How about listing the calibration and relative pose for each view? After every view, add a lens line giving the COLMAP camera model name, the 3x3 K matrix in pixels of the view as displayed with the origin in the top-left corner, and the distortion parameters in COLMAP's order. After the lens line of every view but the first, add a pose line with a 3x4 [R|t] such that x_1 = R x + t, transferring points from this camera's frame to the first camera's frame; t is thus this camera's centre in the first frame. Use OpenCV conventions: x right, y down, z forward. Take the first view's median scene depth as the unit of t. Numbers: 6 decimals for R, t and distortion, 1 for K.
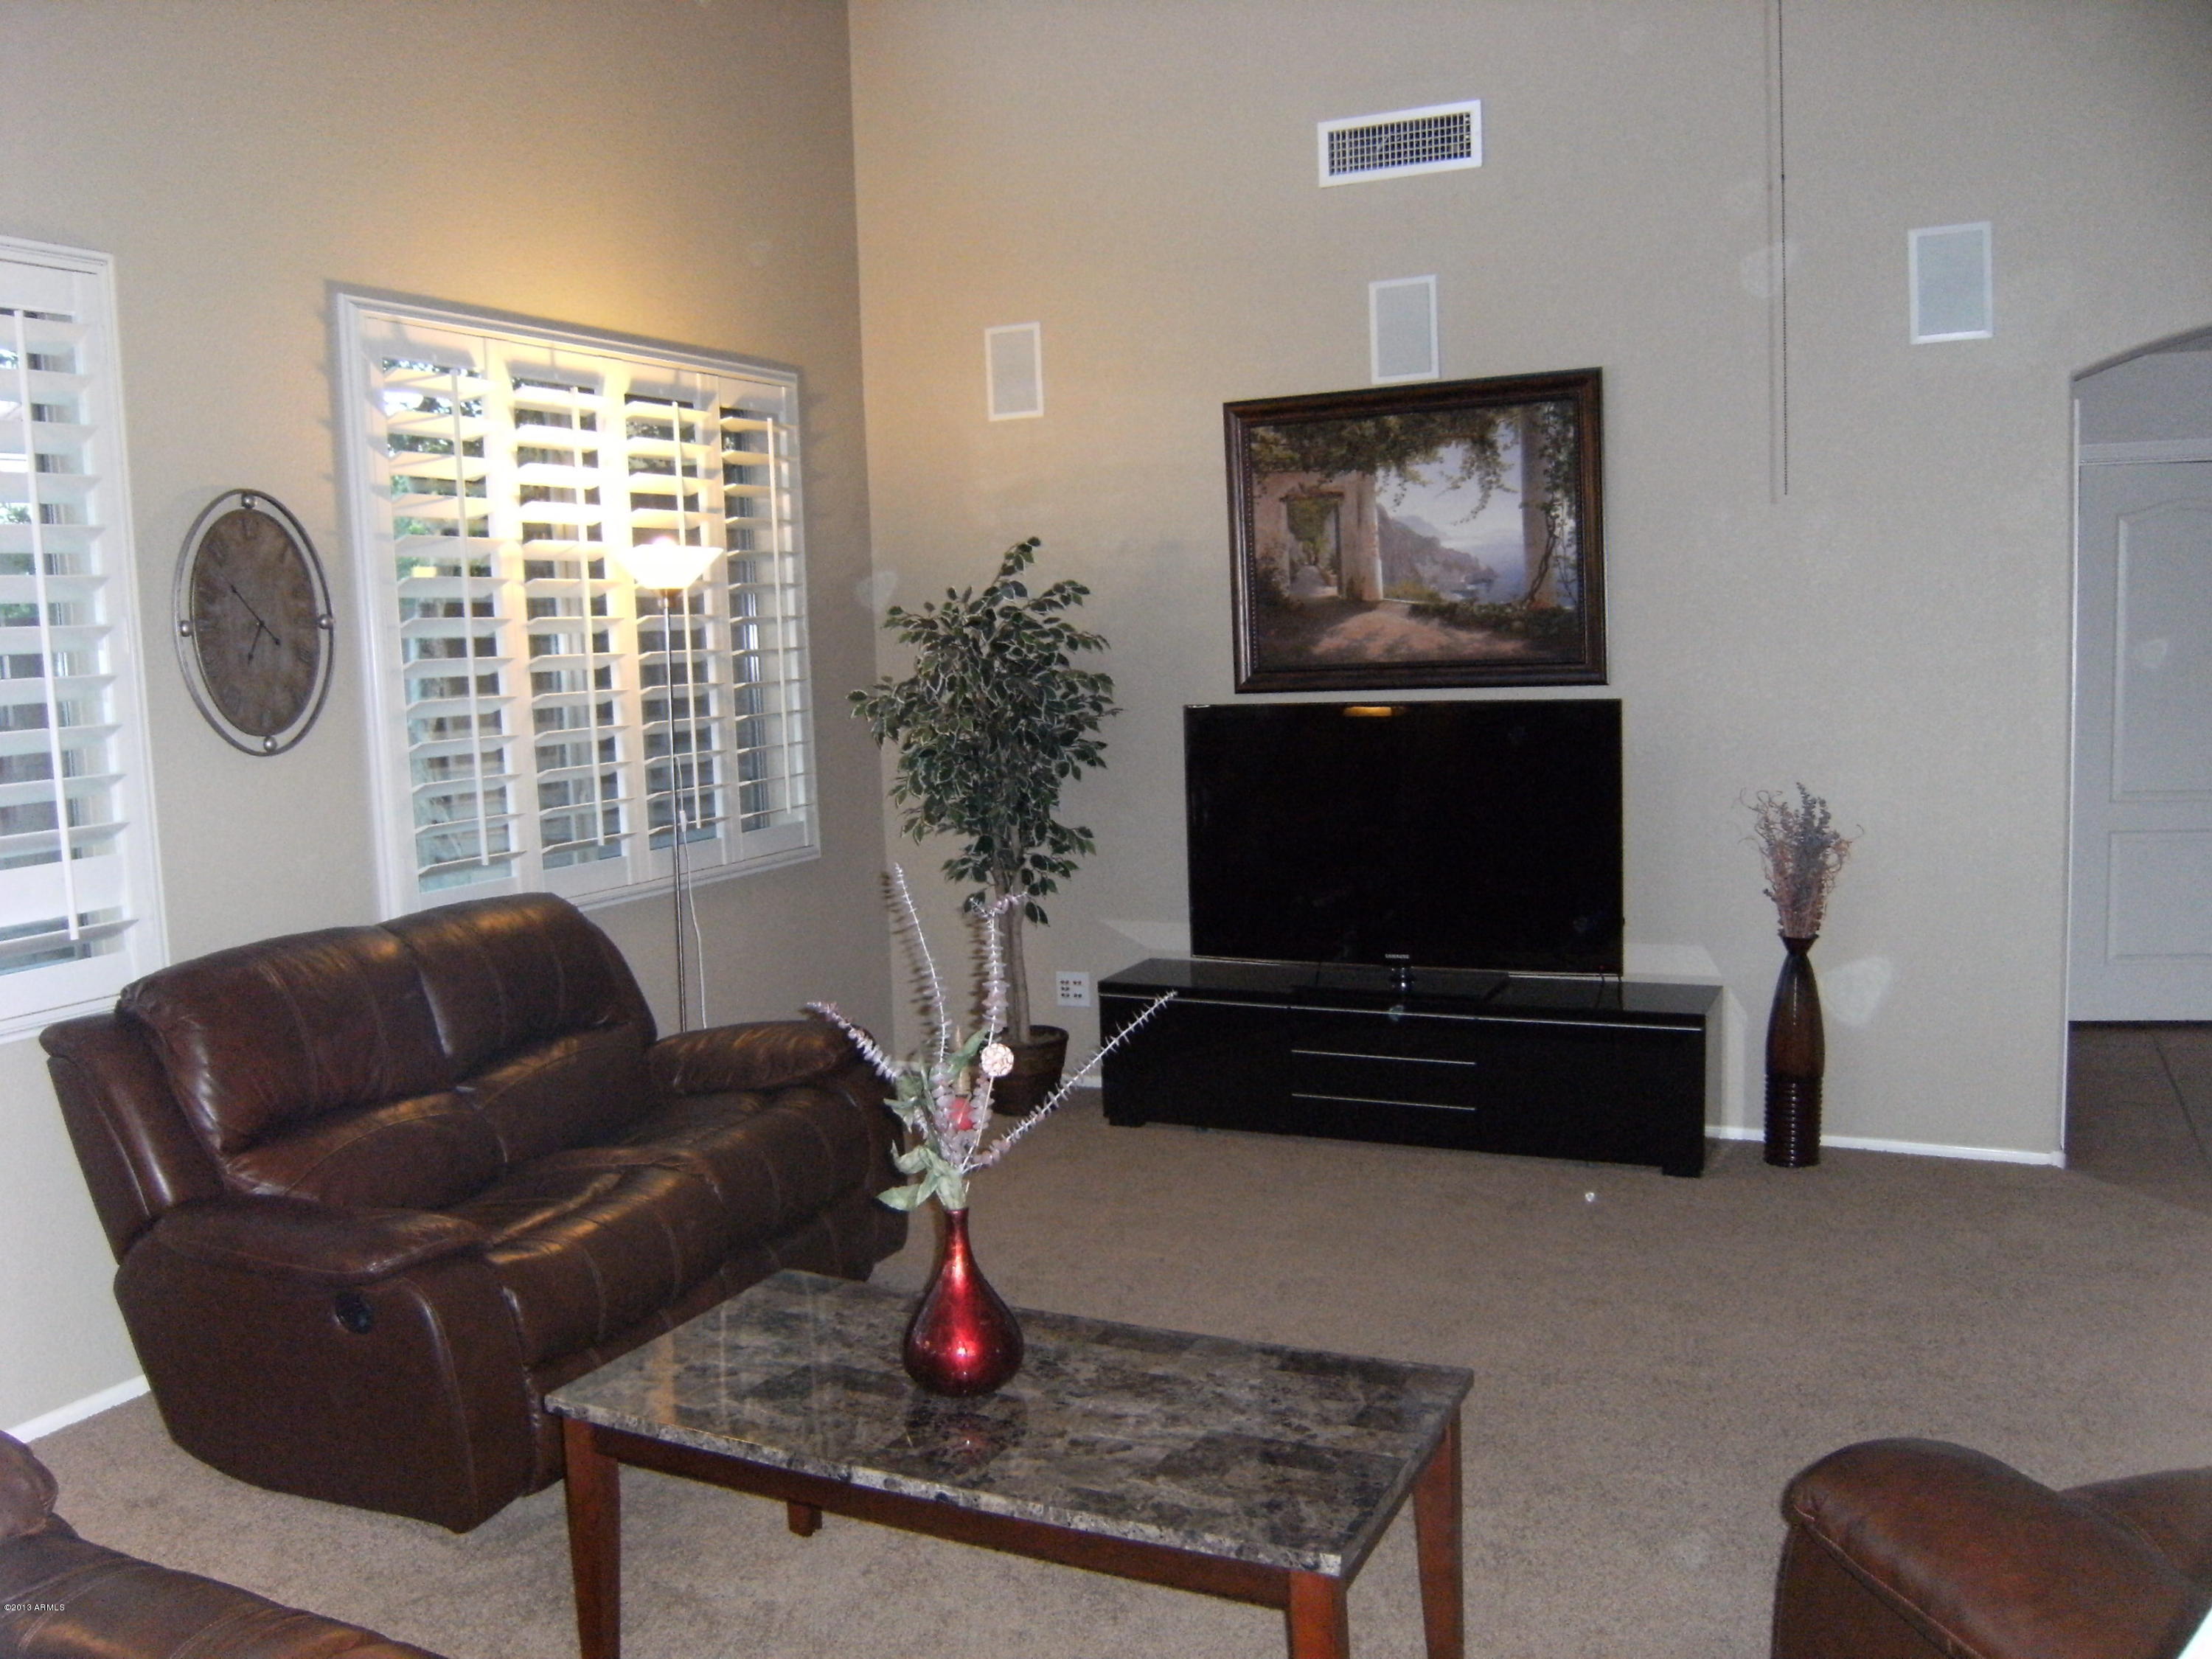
lens RADIAL K [[1841.1, 0, 1092.1], [0, 1841.1, 753.0], [0, 0, 1]] dist [-0.075395, 0.001554]
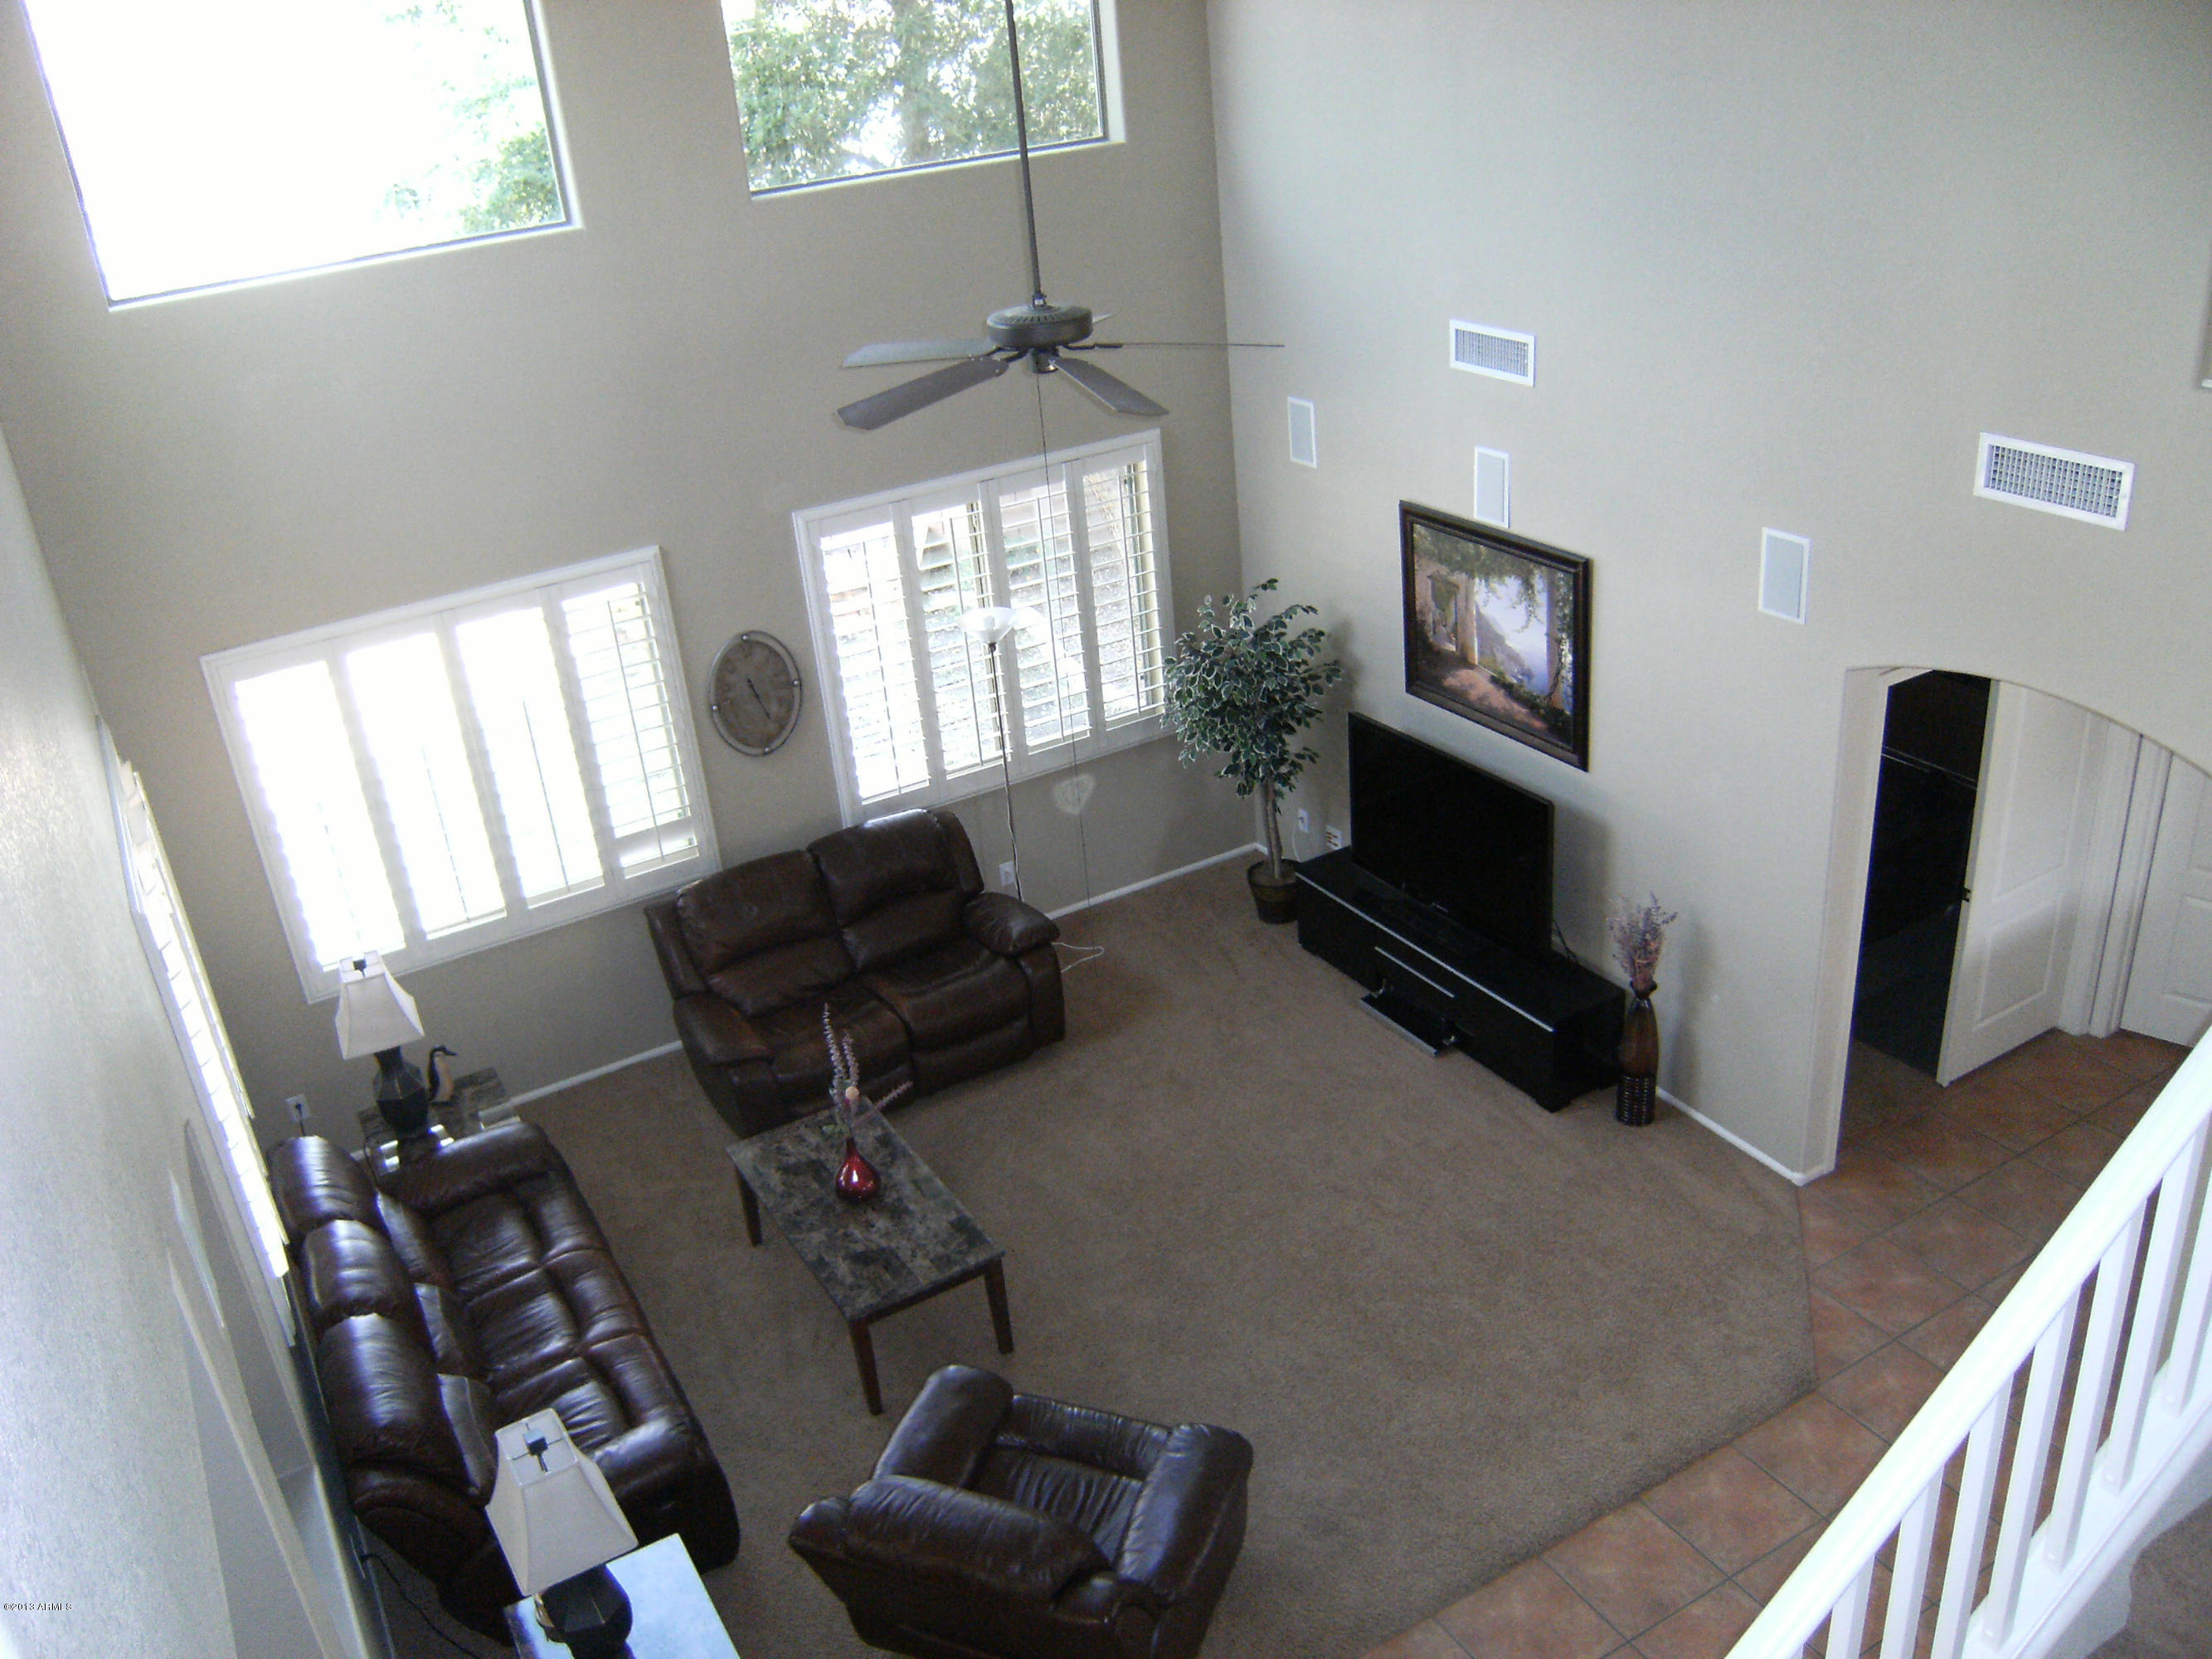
lens RADIAL K [[1841.2, 0, 1103.1], [0, 1841.2, 831.1], [0, 0, 1]] dist [-0.075395, 0.001554]
pose [[0.828743, 0.216467, -0.516069, 0.684300], [0.009339, 0.916684, 0.399504, -0.539582], [0.559552, -0.335906, 0.757674, -0.275737]]
